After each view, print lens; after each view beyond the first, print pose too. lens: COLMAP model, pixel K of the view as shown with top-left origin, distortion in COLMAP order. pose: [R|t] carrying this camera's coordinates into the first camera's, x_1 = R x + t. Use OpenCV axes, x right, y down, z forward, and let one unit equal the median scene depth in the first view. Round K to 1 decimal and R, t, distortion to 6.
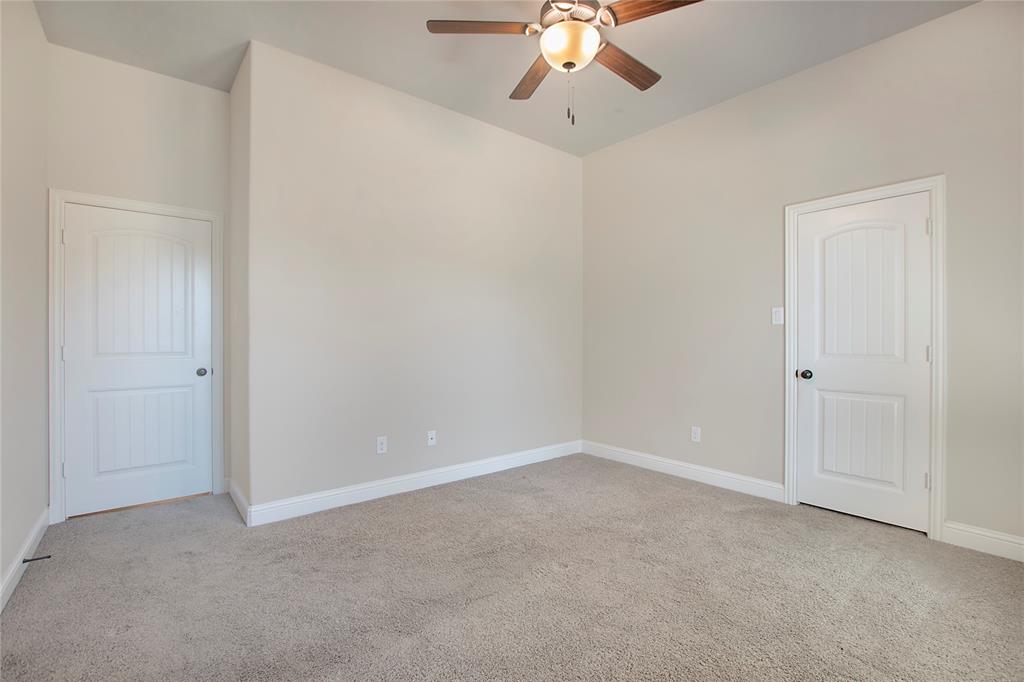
lens RADIAL K [[459.0, 0, 514.5], [0, 459.0, 344.3], [0, 0, 1]] dist [-0.024177, 0.001372]
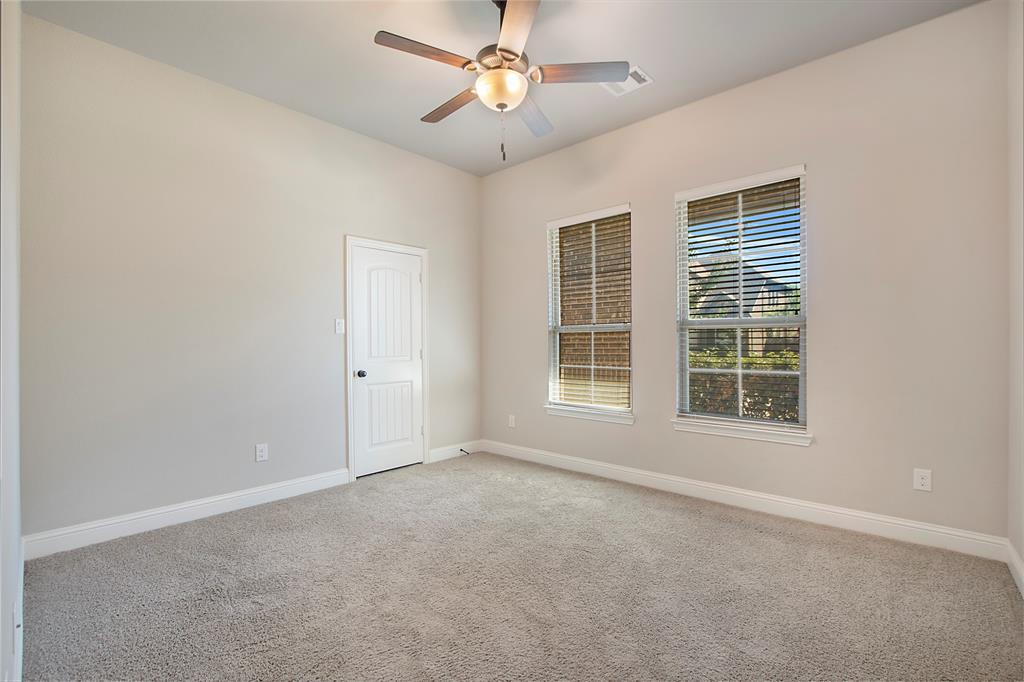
lens RADIAL K [[459.0, 0, 514.5], [0, 459.0, 344.3], [0, 0, 1]] dist [-0.024177, 0.001372]
pose [[-0.150805, -0.003611, 0.988557, -0.678329], [0.015069, 0.999869, 0.005951, -0.016630], [-0.988449, 0.015794, -0.150730, 0.765401]]
